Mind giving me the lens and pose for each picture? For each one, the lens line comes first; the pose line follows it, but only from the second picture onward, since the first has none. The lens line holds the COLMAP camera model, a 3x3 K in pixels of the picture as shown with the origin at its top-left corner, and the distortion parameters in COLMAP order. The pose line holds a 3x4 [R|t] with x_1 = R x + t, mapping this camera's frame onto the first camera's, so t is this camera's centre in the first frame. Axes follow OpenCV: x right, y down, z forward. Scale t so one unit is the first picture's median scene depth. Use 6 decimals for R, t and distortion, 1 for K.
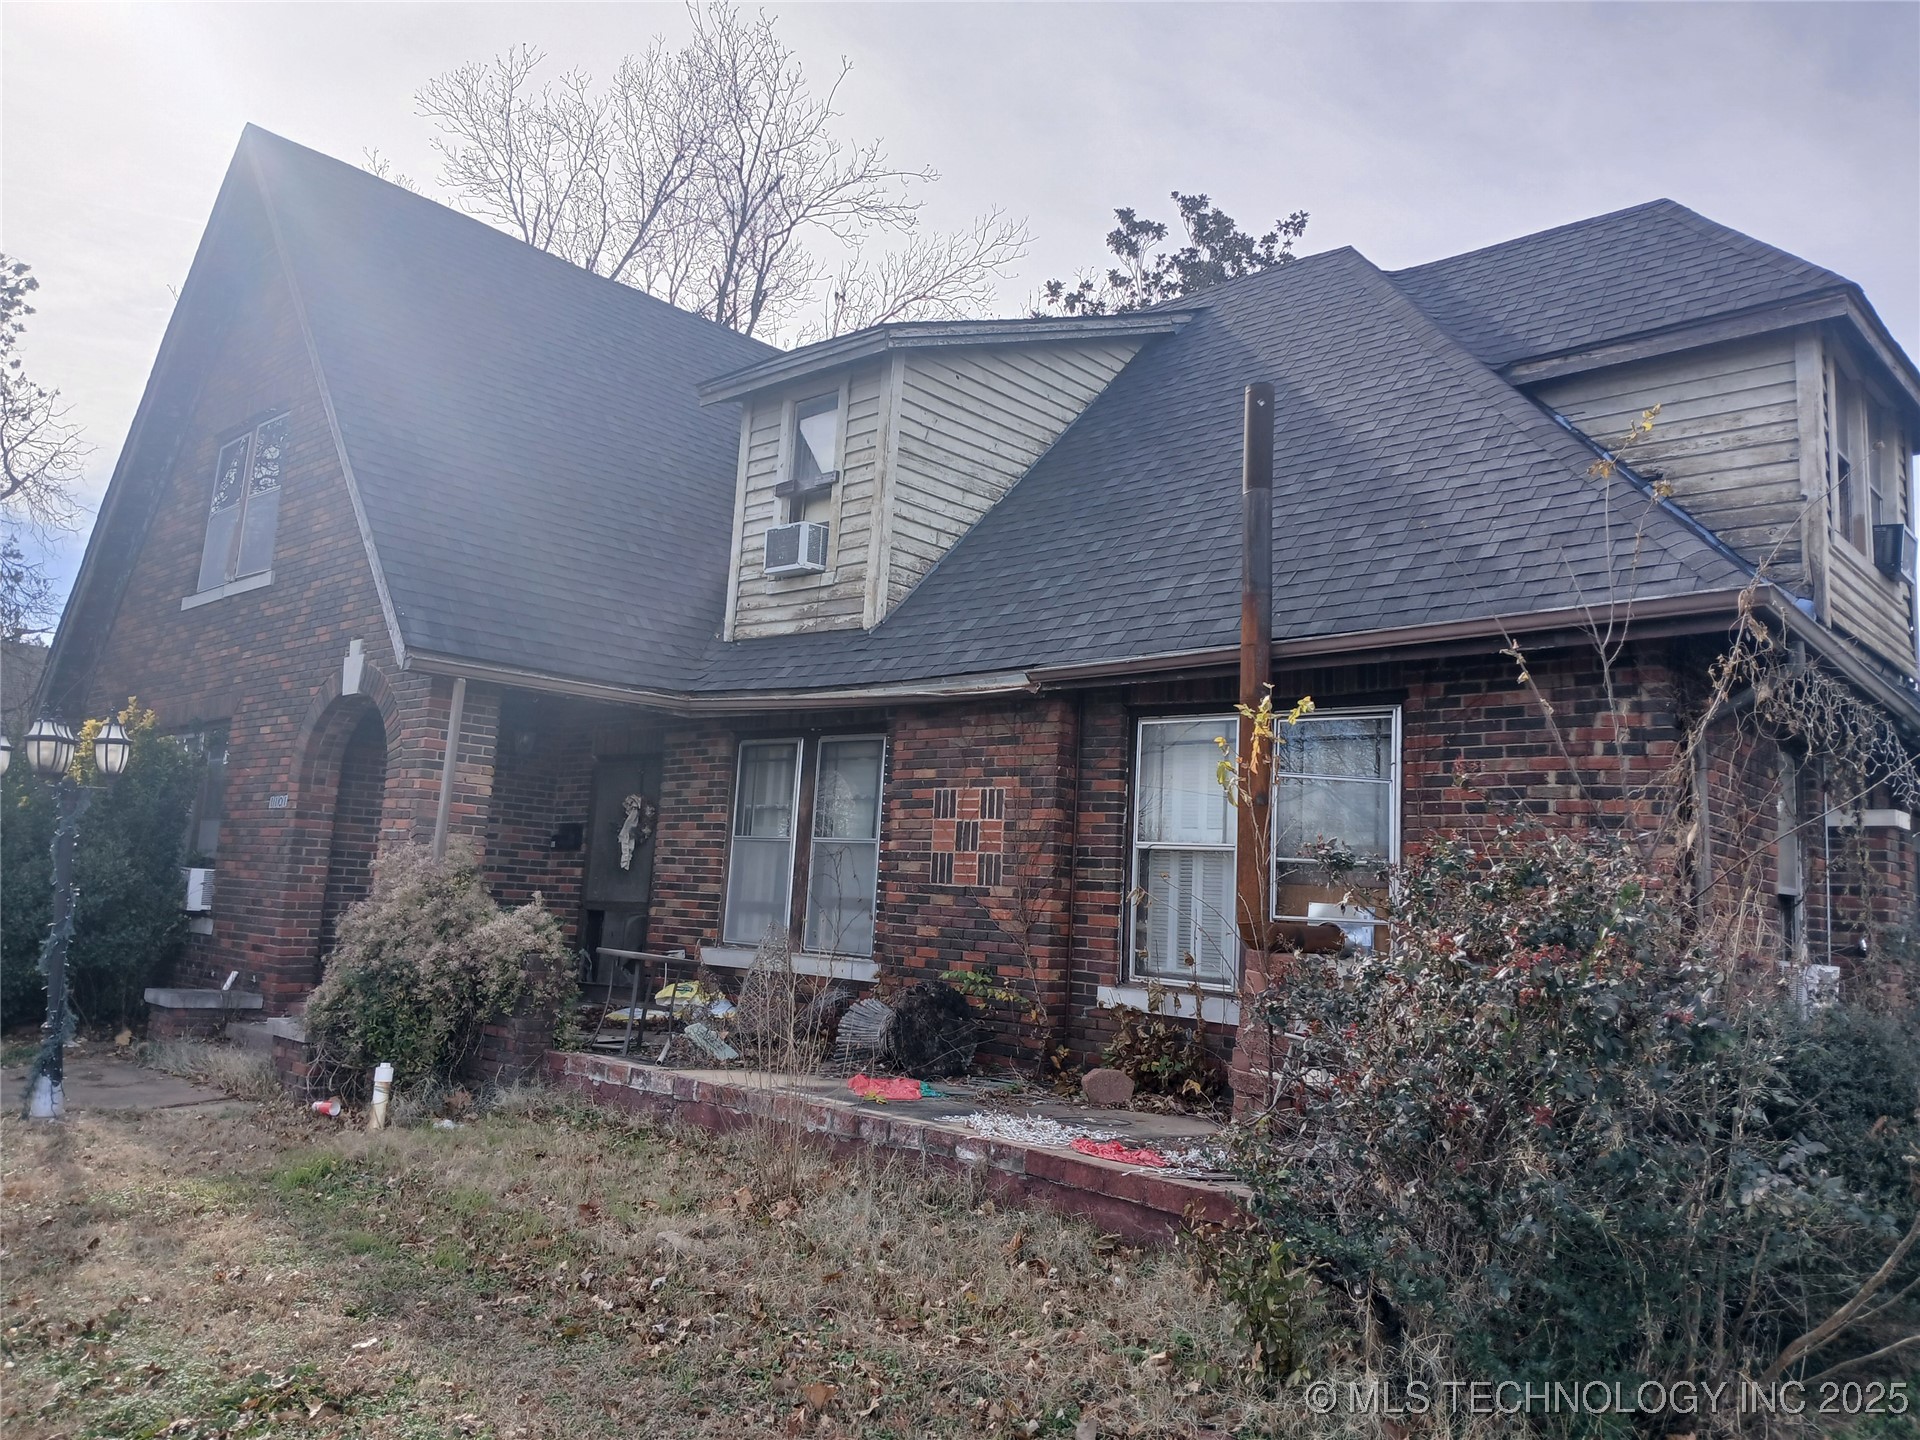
lens RADIAL K [[1450.0, 0, 956.7], [0, 1450.0, 689.7], [0, 0, 1]] dist [0.129828, -0.279629]
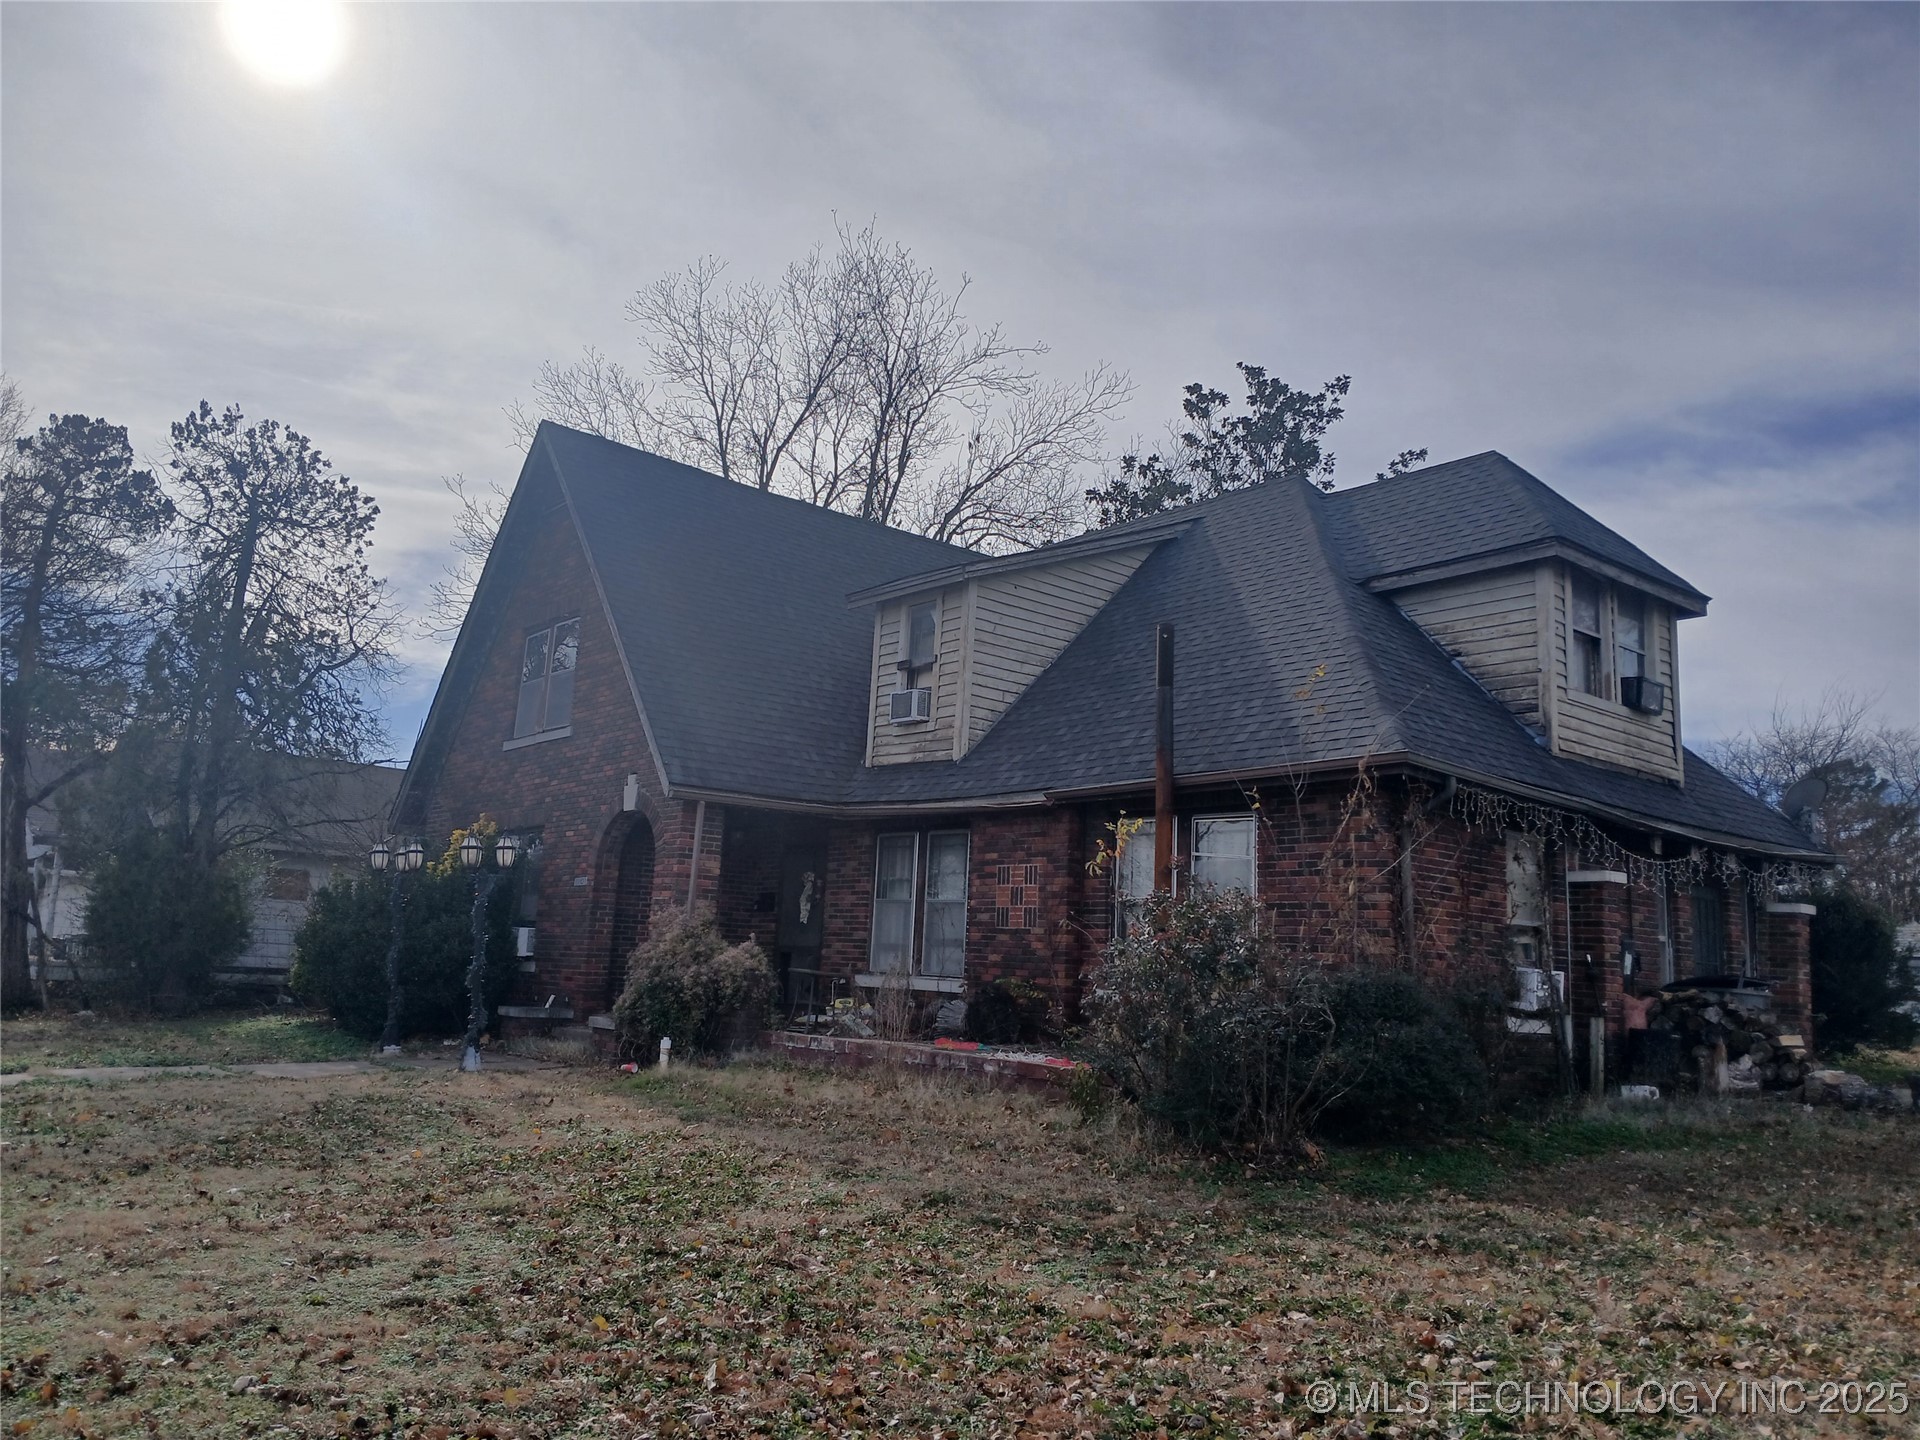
lens RADIAL K [[1450.0, 0, 956.7], [0, 1450.0, 689.7], [0, 0, 1]] dist [0.129828, -0.279629]
pose [[0.992712, -0.032115, -0.116149, 0.120011], [0.026614, 0.998463, -0.048612, -0.042458], [0.117532, 0.045166, 0.992041, -0.521287]]
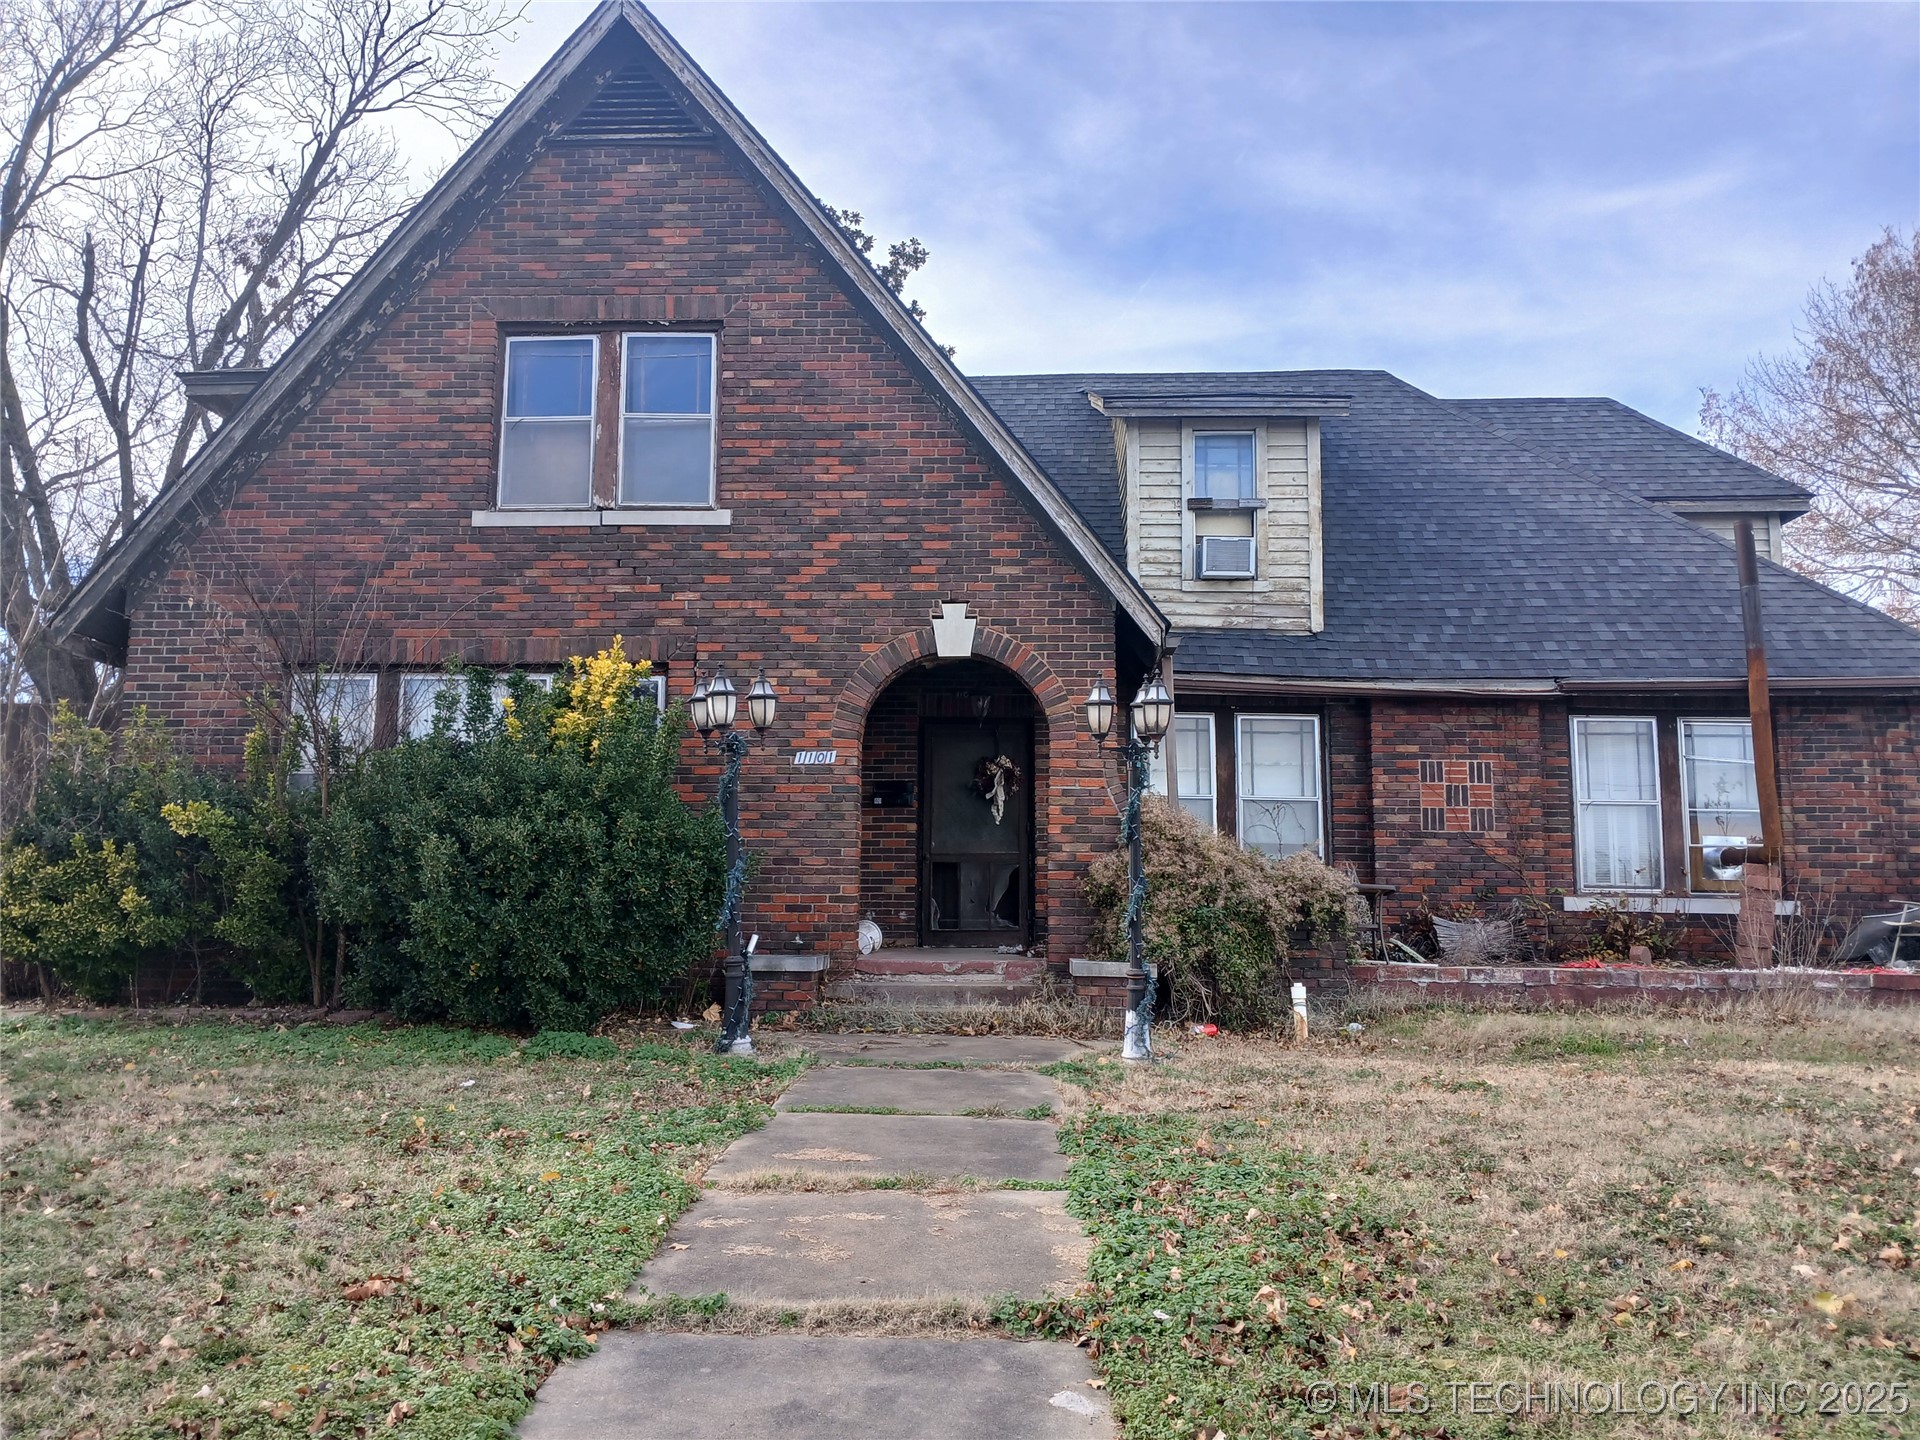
lens RADIAL K [[1450.0, 0, 956.7], [0, 1450.0, 689.7], [0, 0, 1]] dist [0.129828, -0.279629]
pose [[0.754376, 0.047072, 0.654753, -1.145751], [-0.066067, 0.997806, 0.004384, 0.023962], [-0.653110, -0.046565, 0.755830, 0.242992]]
